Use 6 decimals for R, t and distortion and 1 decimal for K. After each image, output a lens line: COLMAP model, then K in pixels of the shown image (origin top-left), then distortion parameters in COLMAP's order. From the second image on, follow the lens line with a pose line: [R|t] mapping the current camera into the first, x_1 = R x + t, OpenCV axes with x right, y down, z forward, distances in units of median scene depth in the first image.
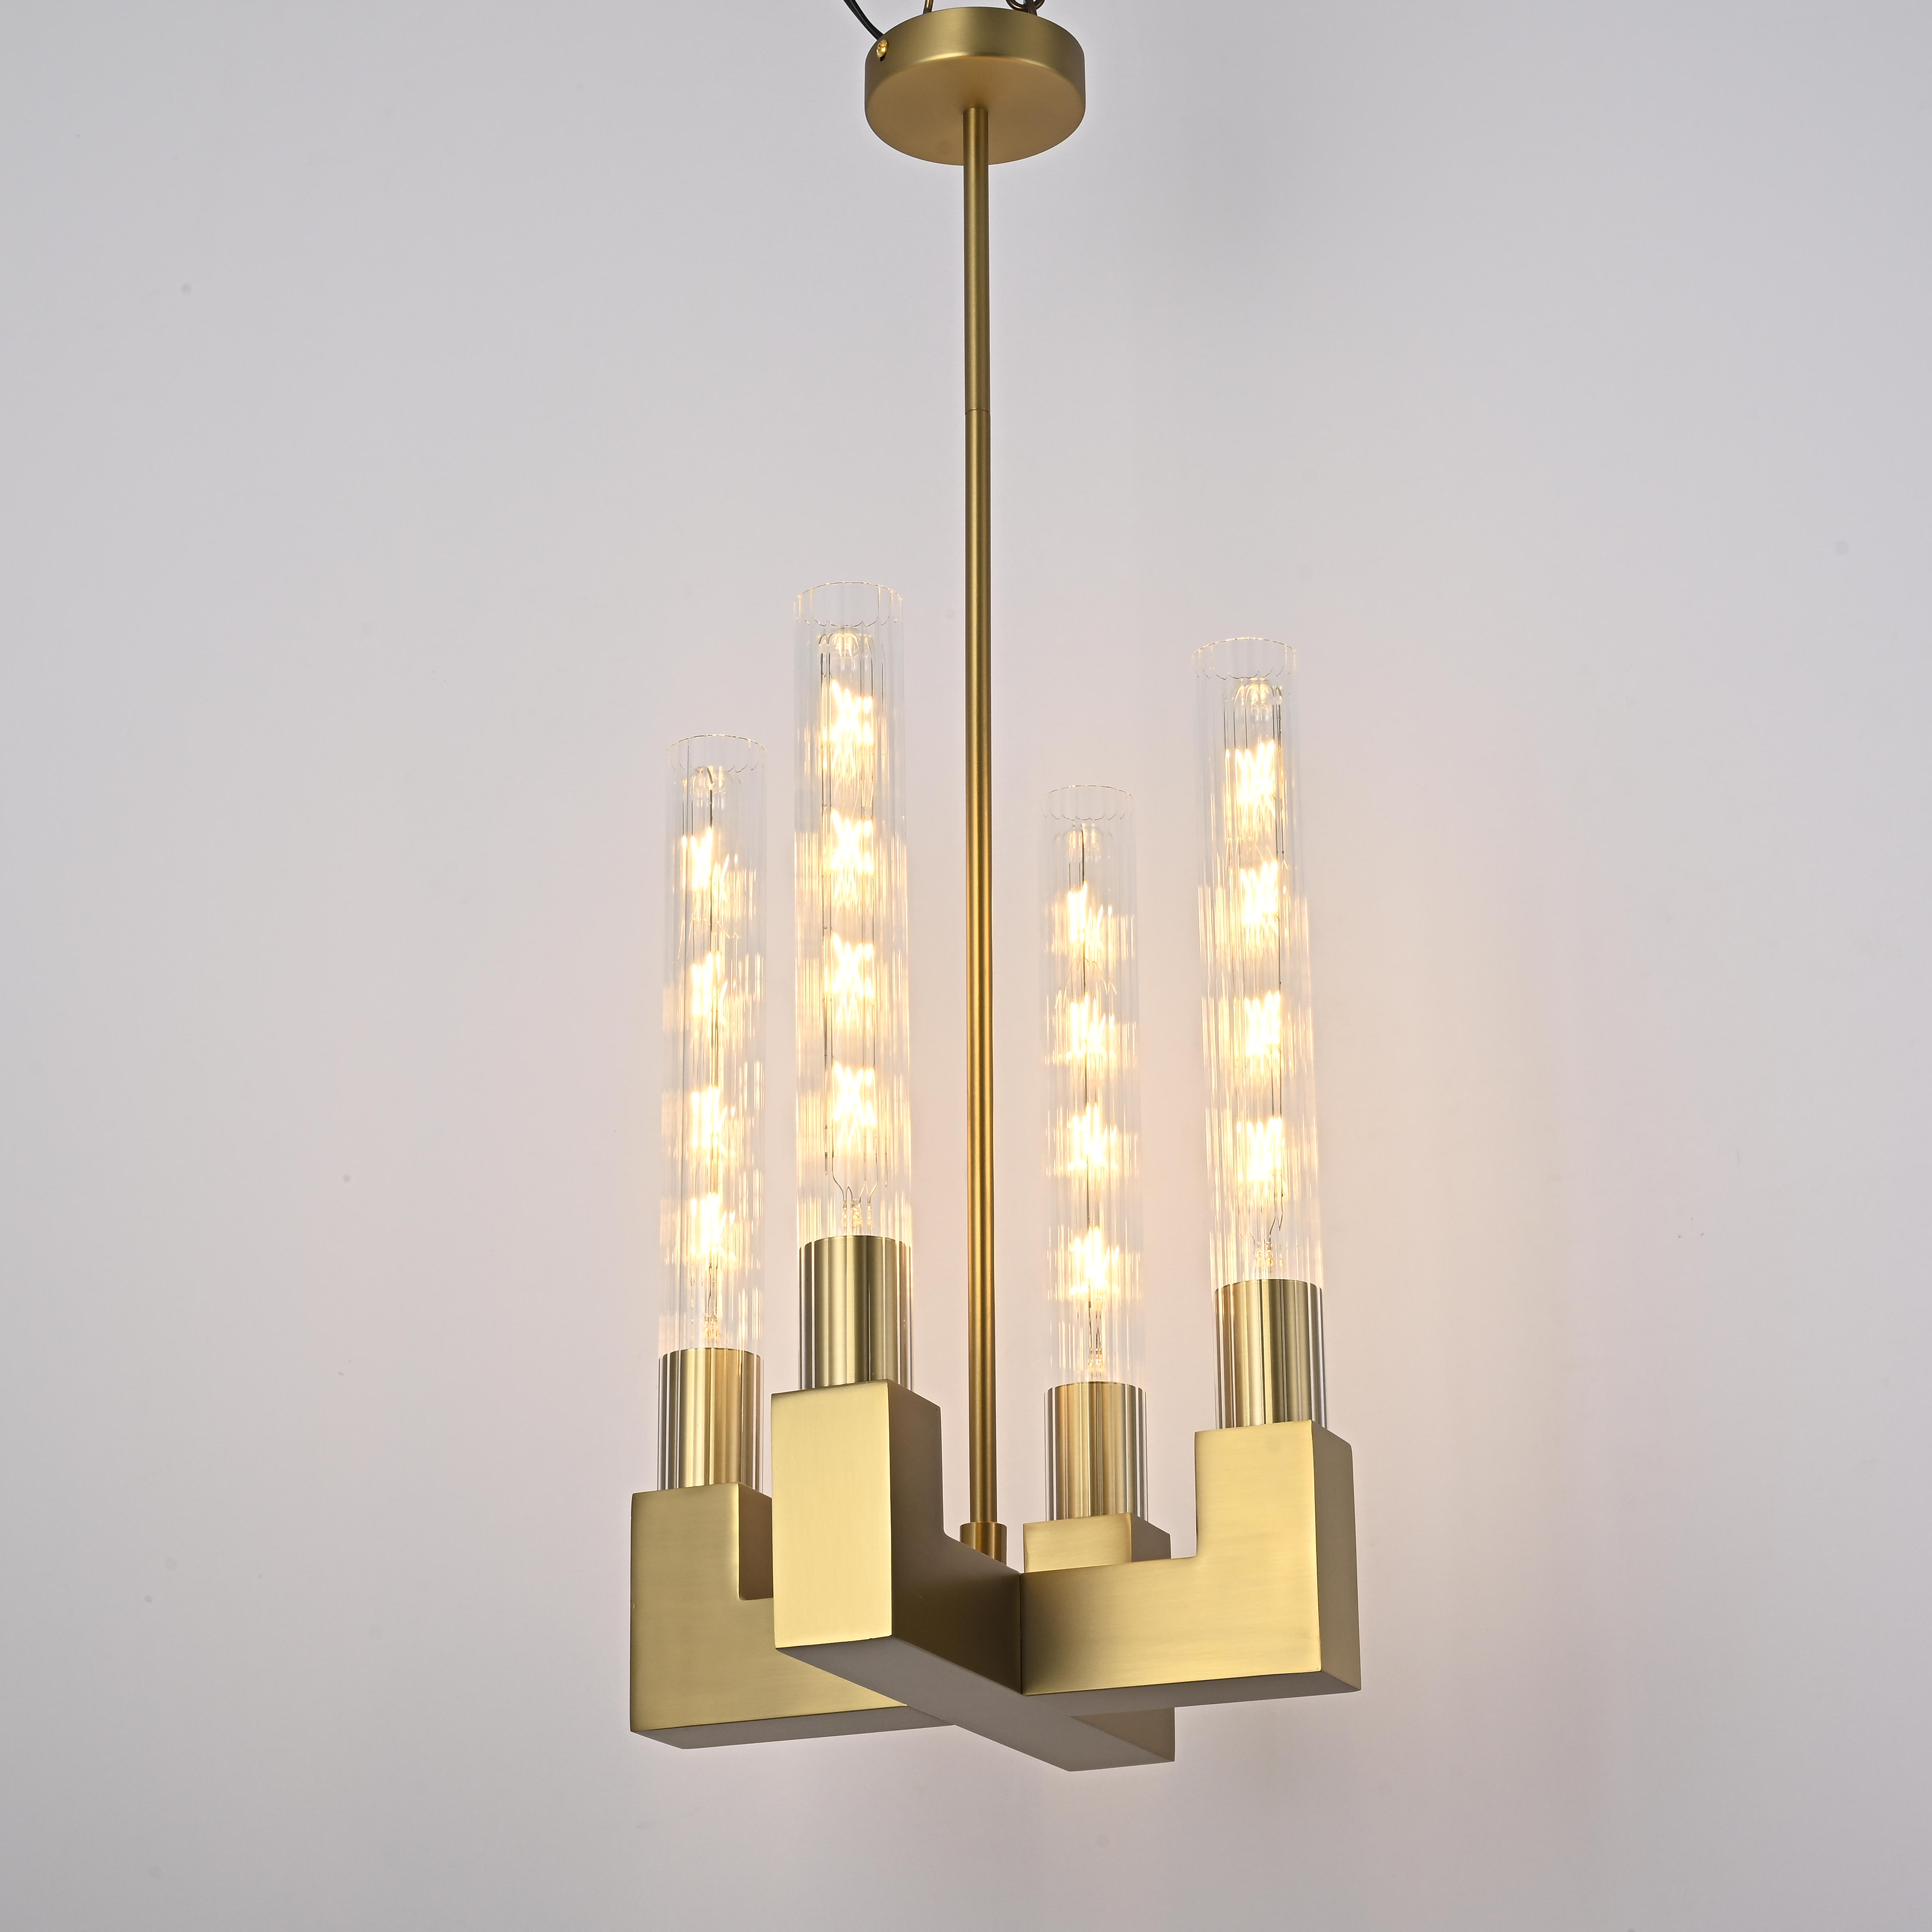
lens RADIAL K [[4656.0, 0, 979.1], [0, 4656.0, 945.2], [0, 0, 1]] dist [0.158282, 0.000000]
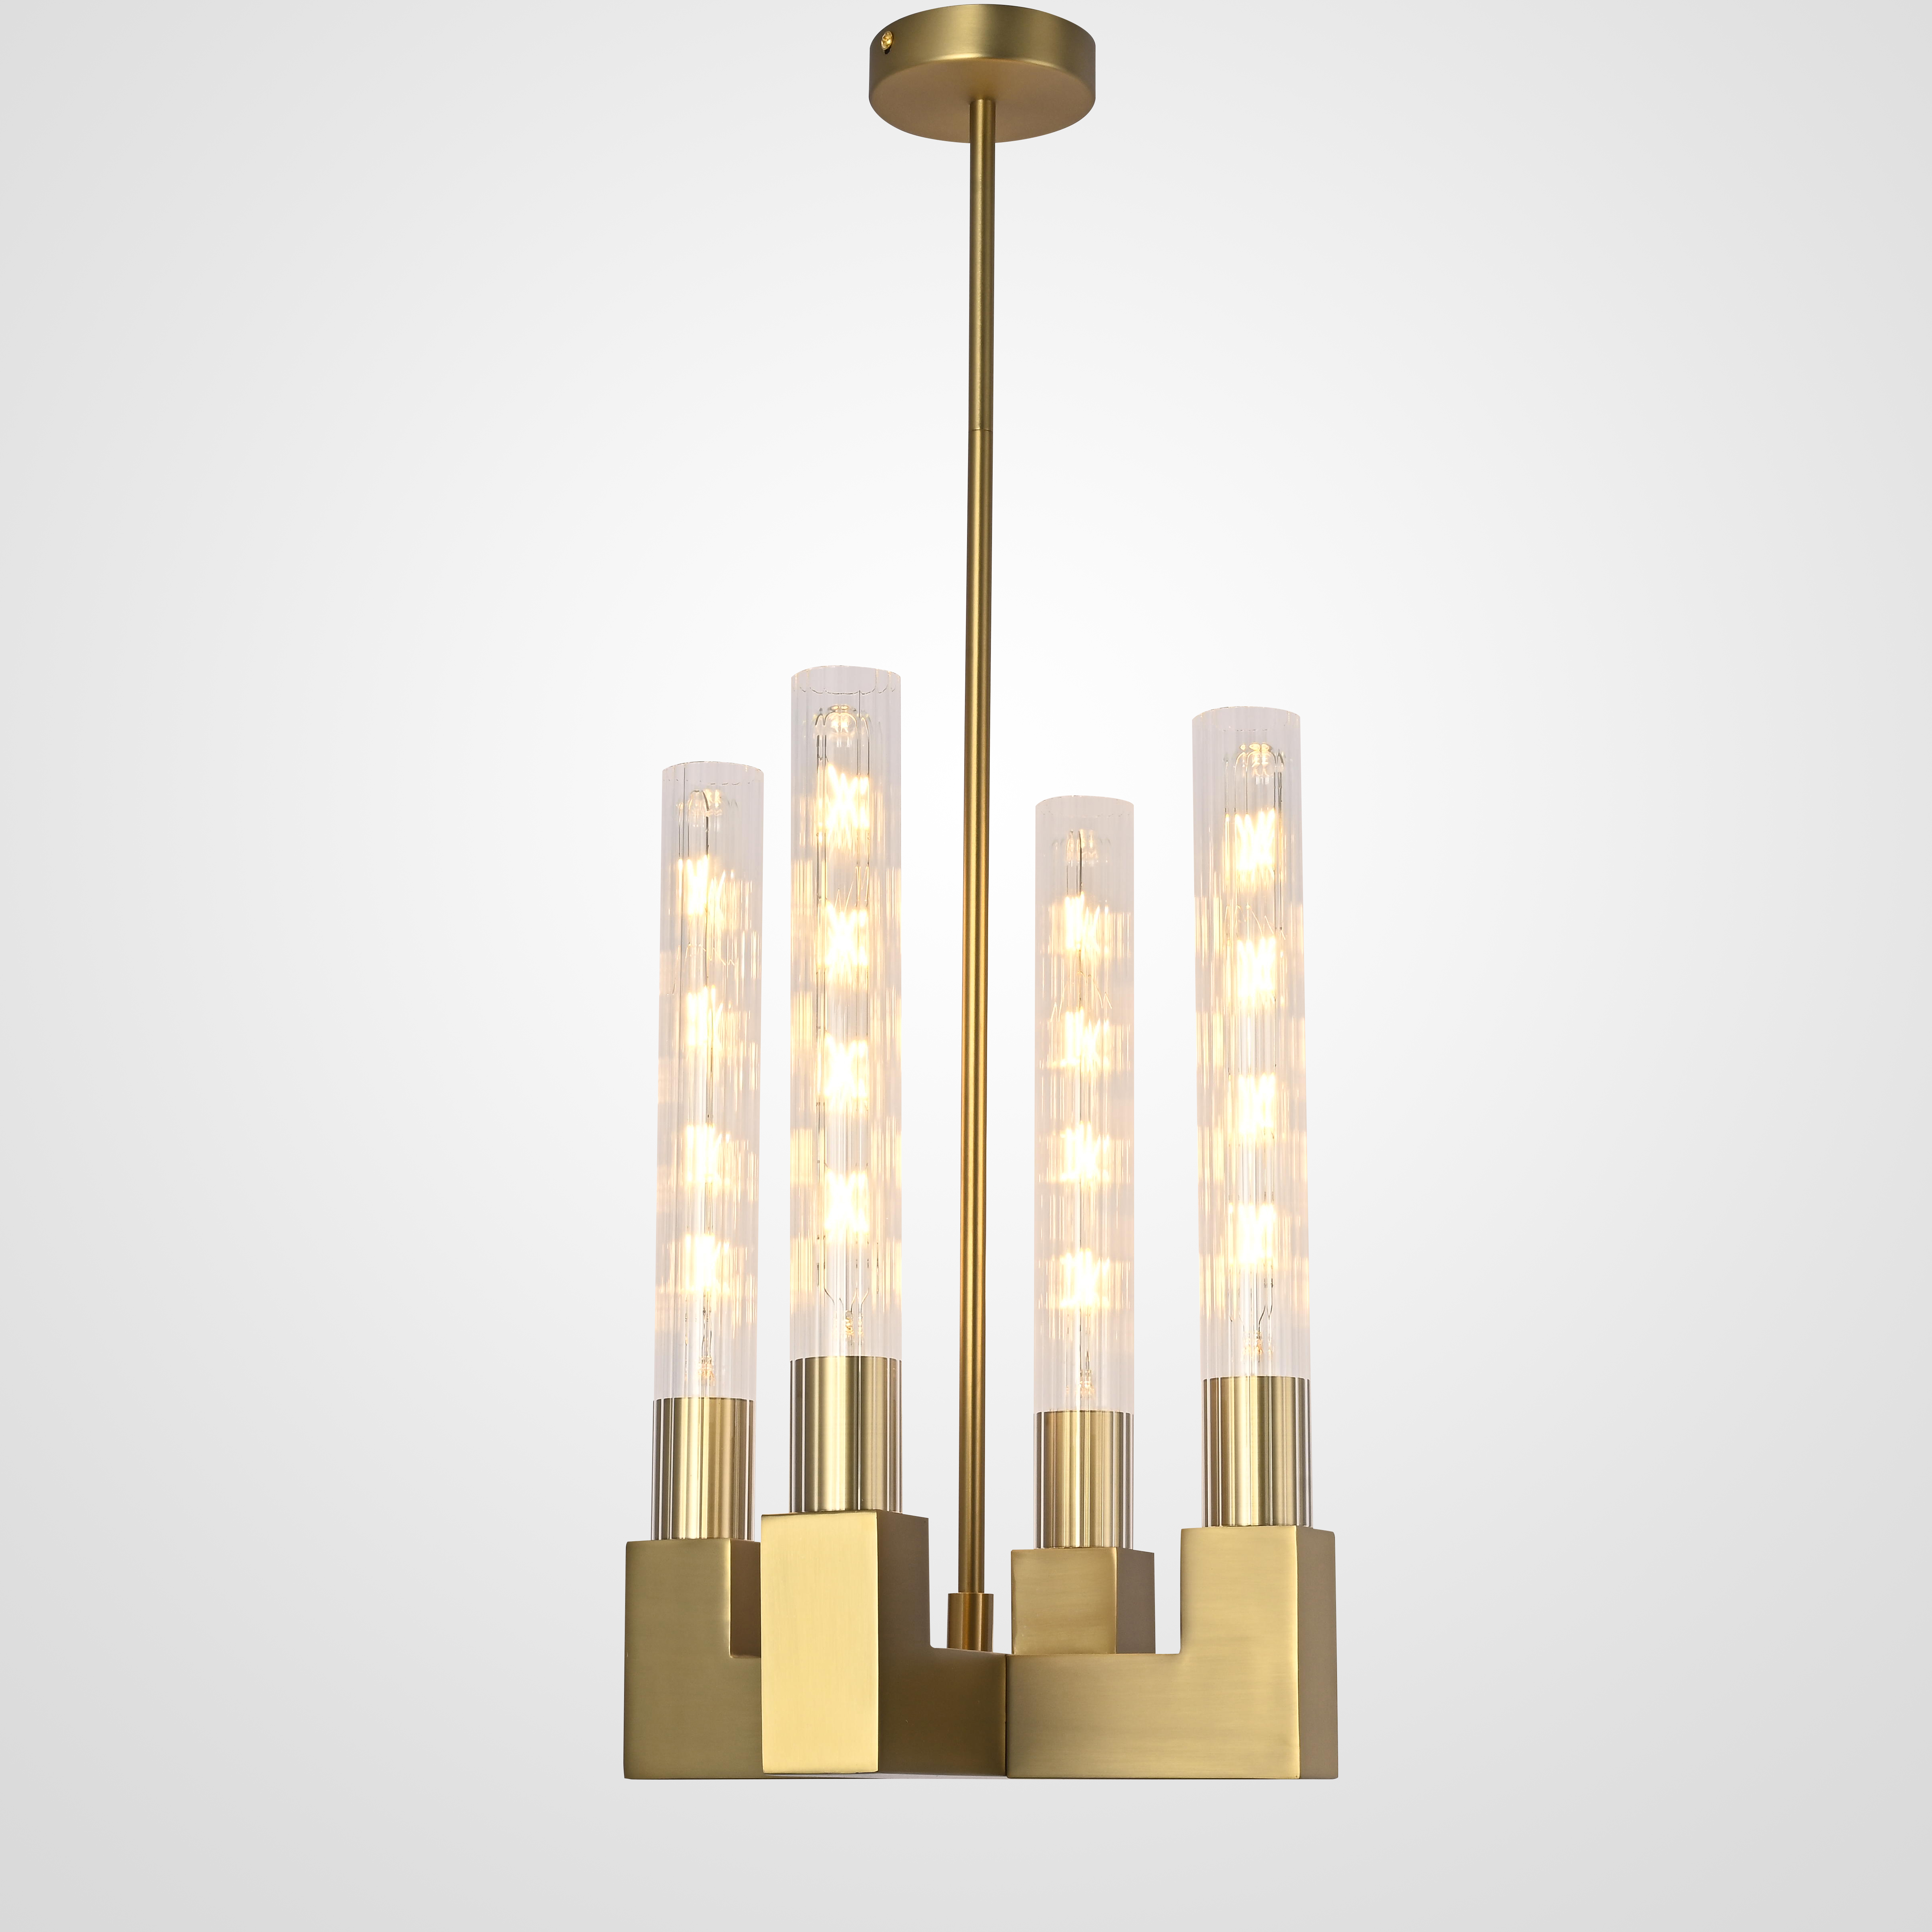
lens RADIAL K [[4373.0, 0, 959.6], [0, 4373.0, 966.7], [0, 0, 1]] dist [0.024517, 0.000000]
pose [[0.999911, 0.012762, -0.003799, 0.000283], [-0.012072, 0.989247, 0.145755, -0.146783], [0.005618, -0.145696, 0.989313, 0.076198]]
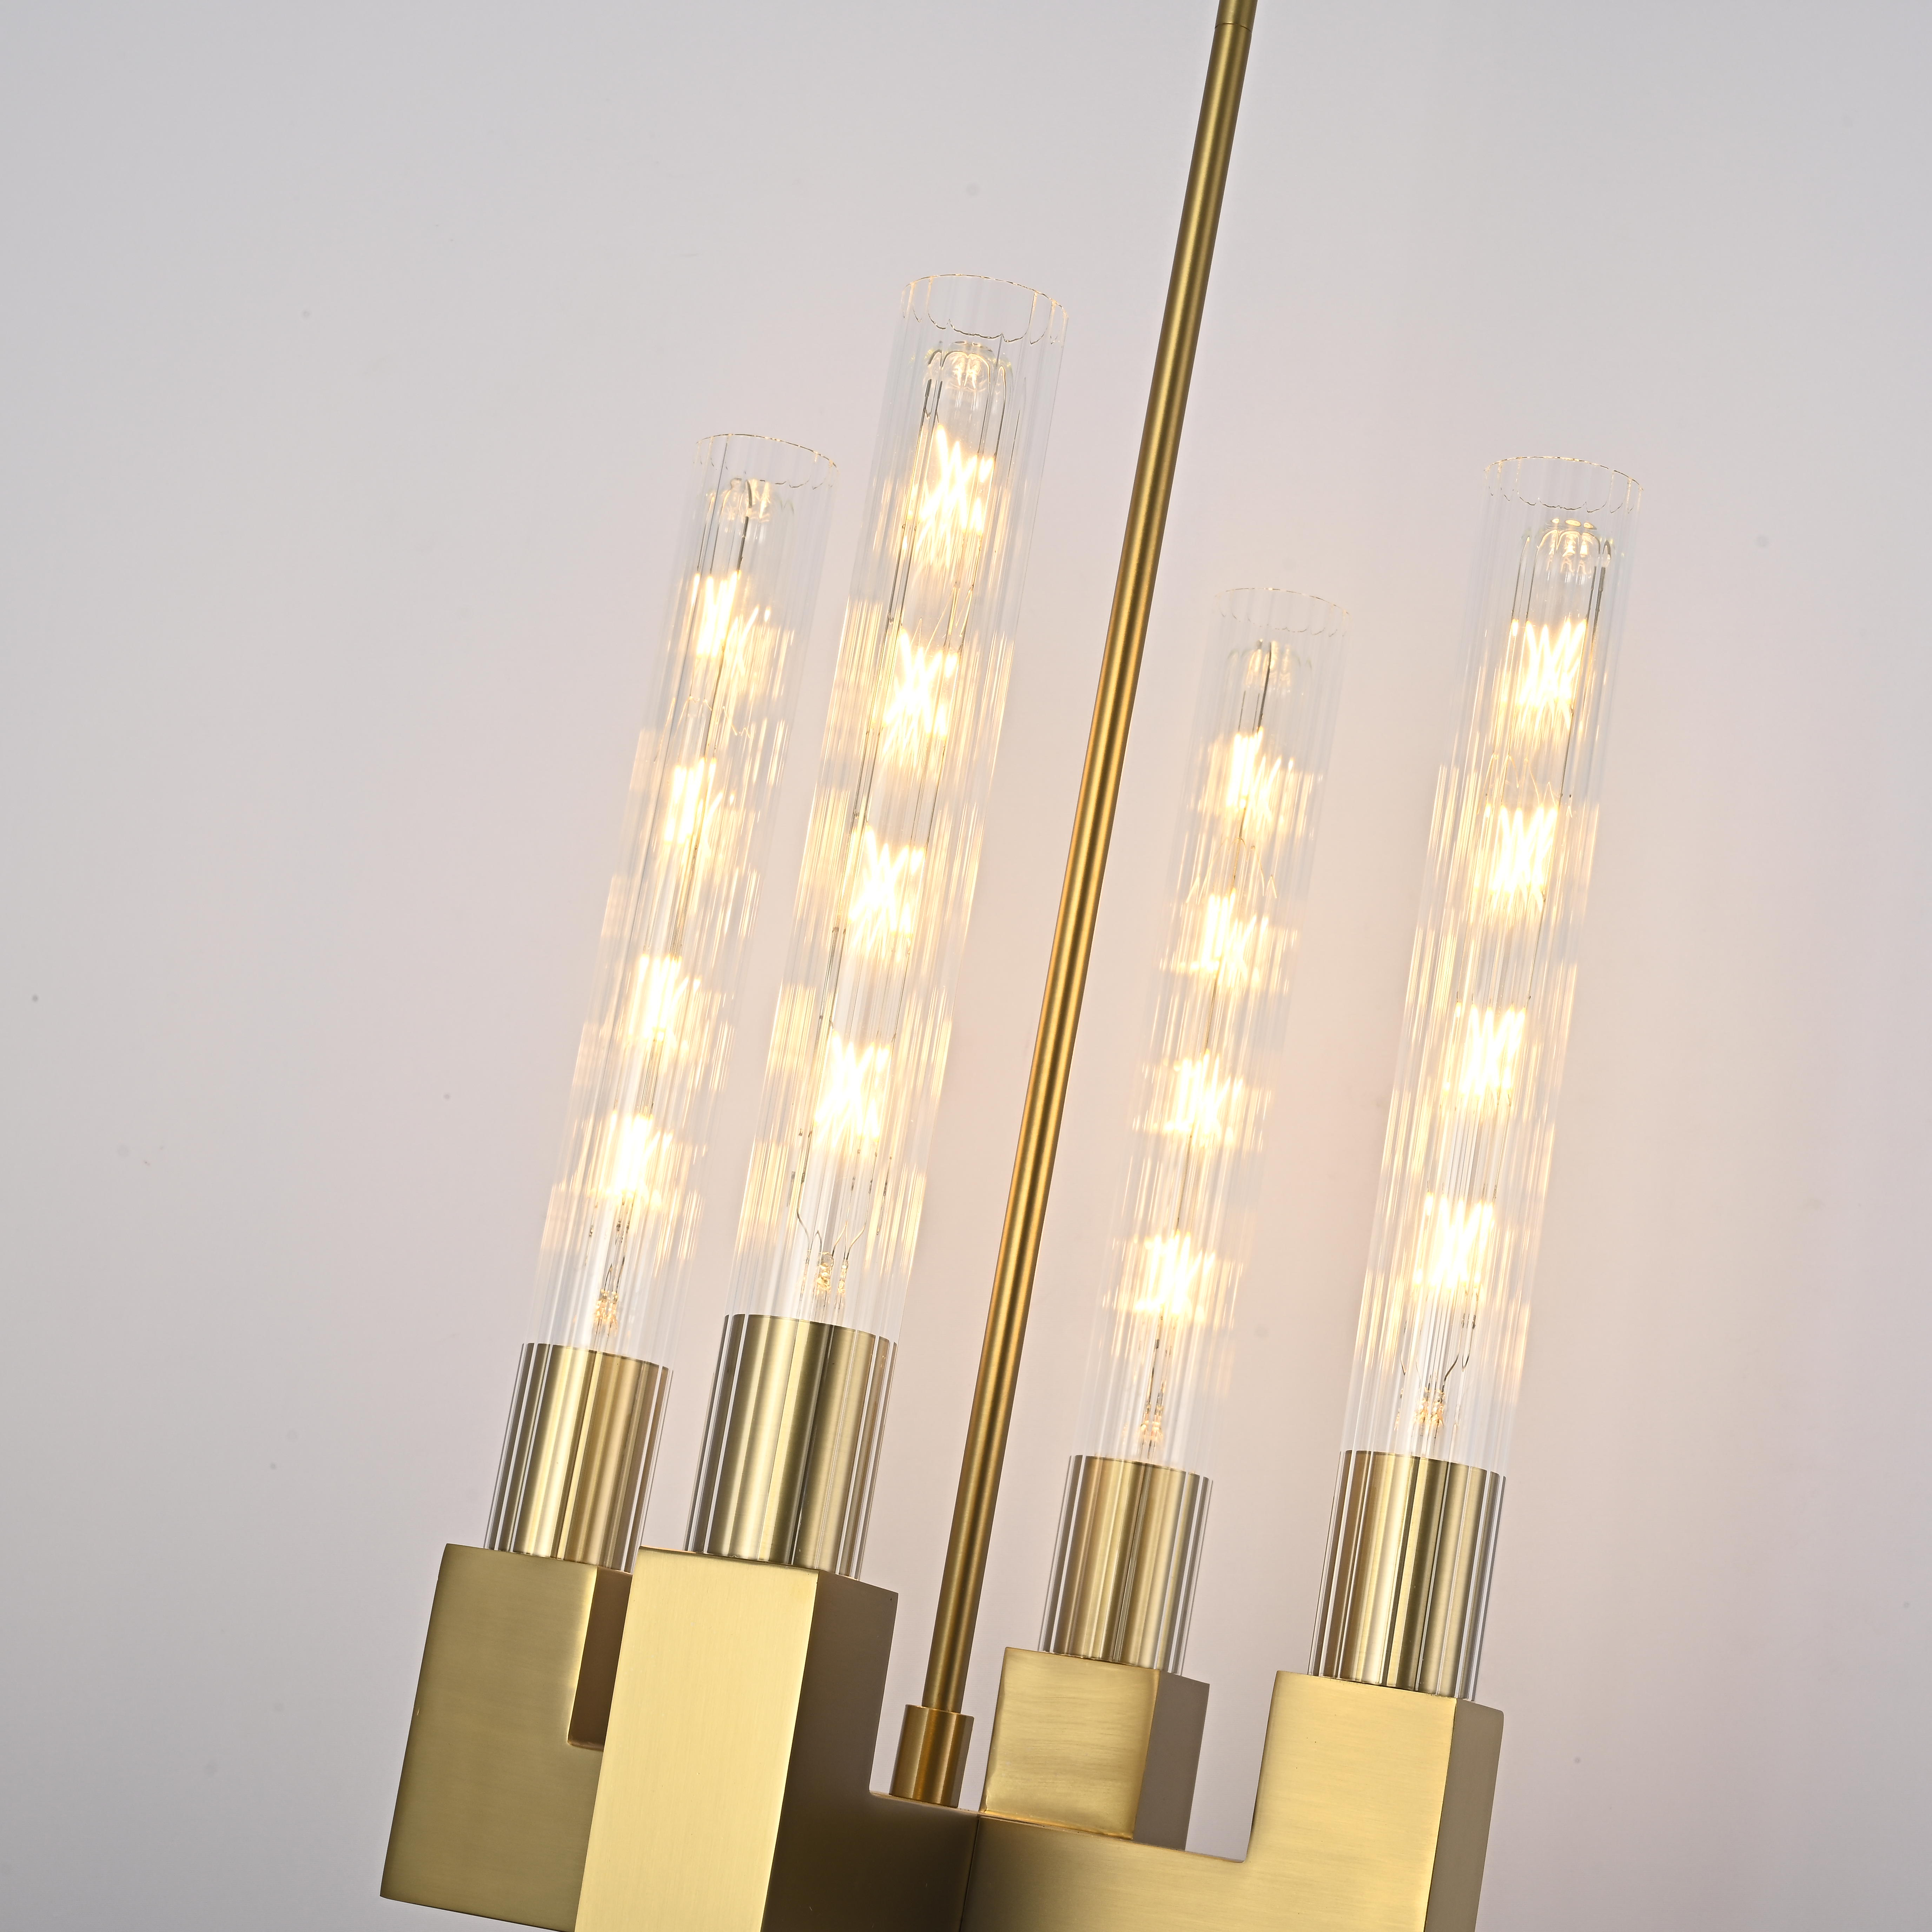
lens RADIAL K [[4229.5, 0, 969.2], [0, 4229.5, 959.2], [0, 0, 1]] dist [-0.019143, 0.000000]
pose [[0.983777, 0.178950, -0.012677, -0.006537], [-0.175543, 0.974800, 0.137656, -0.064777], [0.036991, -0.133197, 0.990399, 0.403410]]
